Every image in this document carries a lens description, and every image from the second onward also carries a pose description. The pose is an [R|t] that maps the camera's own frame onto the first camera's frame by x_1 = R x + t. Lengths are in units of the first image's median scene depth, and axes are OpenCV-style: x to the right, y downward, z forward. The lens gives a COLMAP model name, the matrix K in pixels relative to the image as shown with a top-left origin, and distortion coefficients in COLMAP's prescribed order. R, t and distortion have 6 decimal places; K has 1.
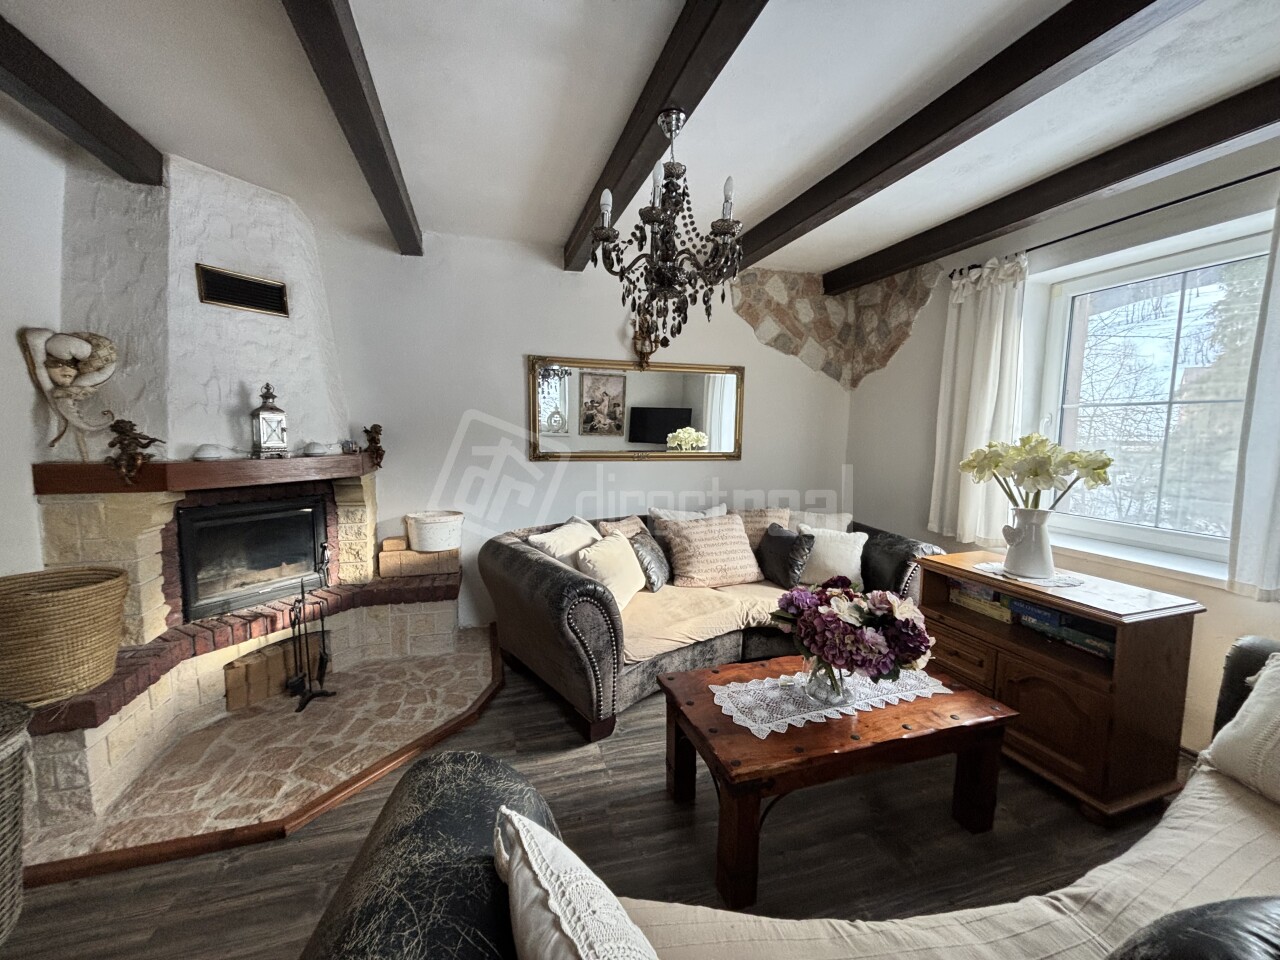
lens RADIAL K [[514.5, 0, 637.2], [0, 514.5, 481.2], [0, 0, 1]] dist [-0.001818, -0.000521]
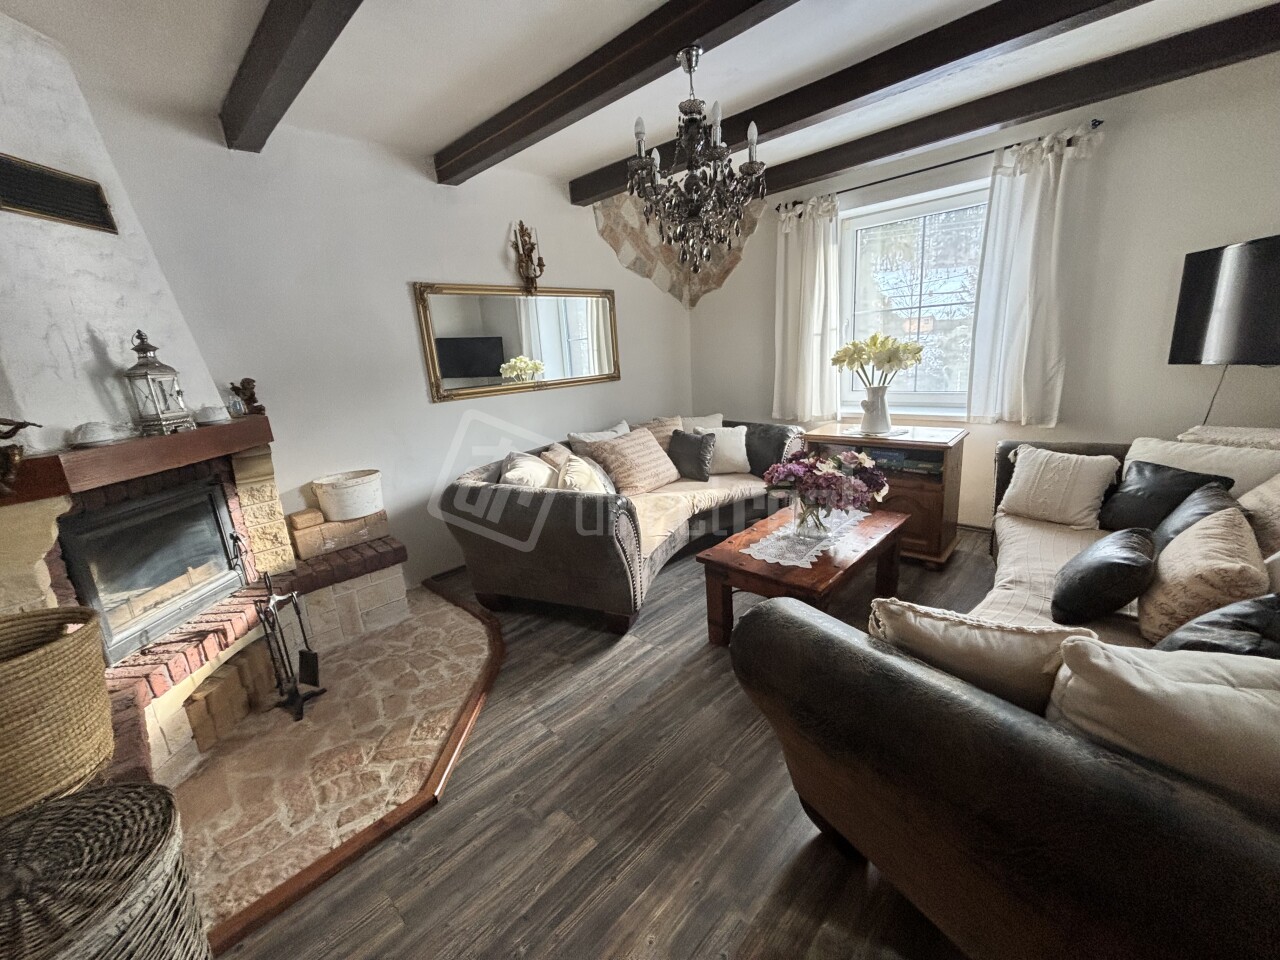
lens RADIAL K [[514.5, 0, 640.9], [0, 514.5, 482.0], [0, 0, 1]] dist [-0.001818, -0.000521]
pose [[0.873052, -0.192790, 0.447897, -0.400977], [0.129095, 0.977133, 0.168955, -0.010488], [-0.470228, -0.089685, 0.877976, 0.009137]]
